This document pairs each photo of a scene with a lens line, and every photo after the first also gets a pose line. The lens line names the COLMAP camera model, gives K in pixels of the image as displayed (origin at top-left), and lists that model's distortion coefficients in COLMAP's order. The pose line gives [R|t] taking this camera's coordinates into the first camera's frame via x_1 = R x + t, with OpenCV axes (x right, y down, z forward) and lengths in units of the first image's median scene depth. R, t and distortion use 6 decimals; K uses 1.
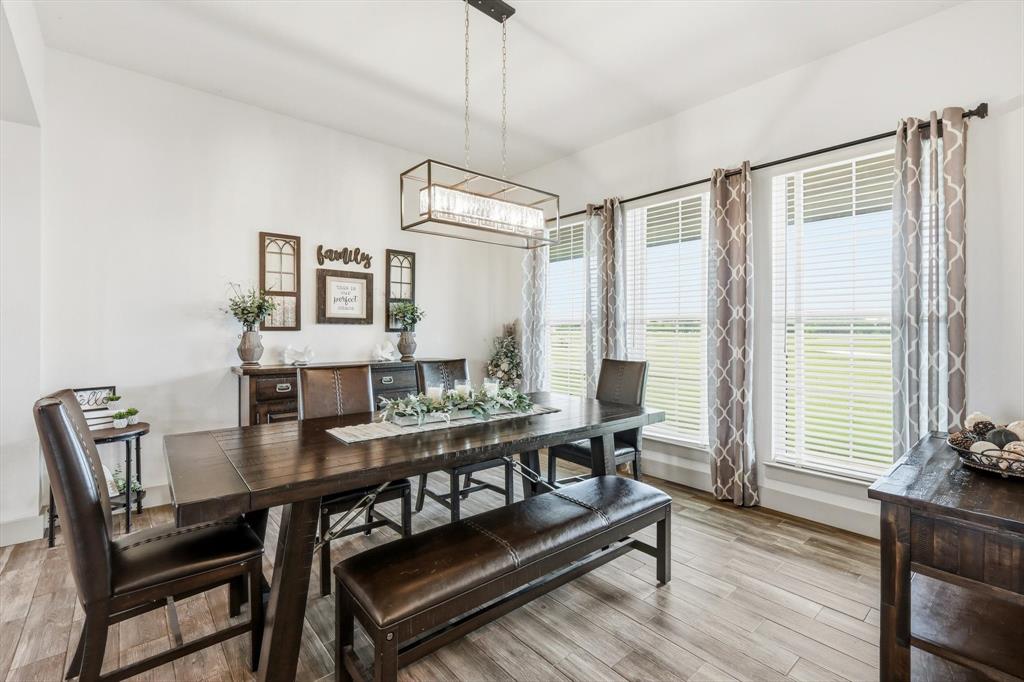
lens RADIAL K [[451.2, 0, 511.5], [0, 451.2, 332.0], [0, 0, 1]] dist [0.004004, 0.000566]
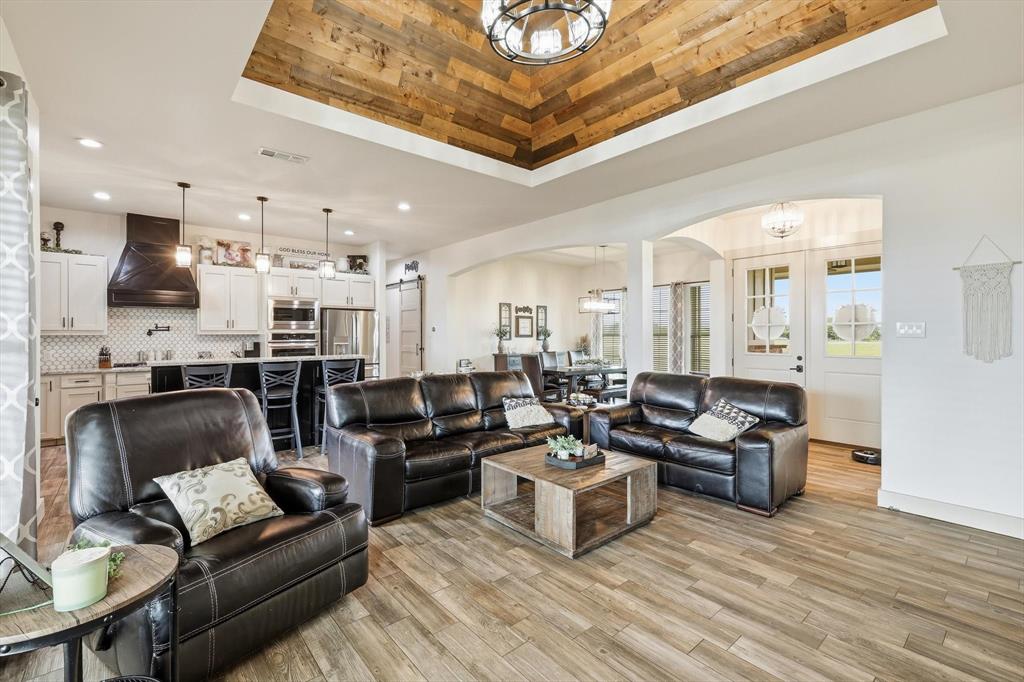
lens RADIAL K [[451.2, 0, 511.5], [0, 451.2, 332.0], [0, 0, 1]] dist [0.004004, 0.000566]
pose [[0.999998, -0.001596, -0.001448, -0.442840], [0.001578, 0.999920, -0.012543, -0.016773], [0.001468, 0.012541, 0.999920, -1.483305]]
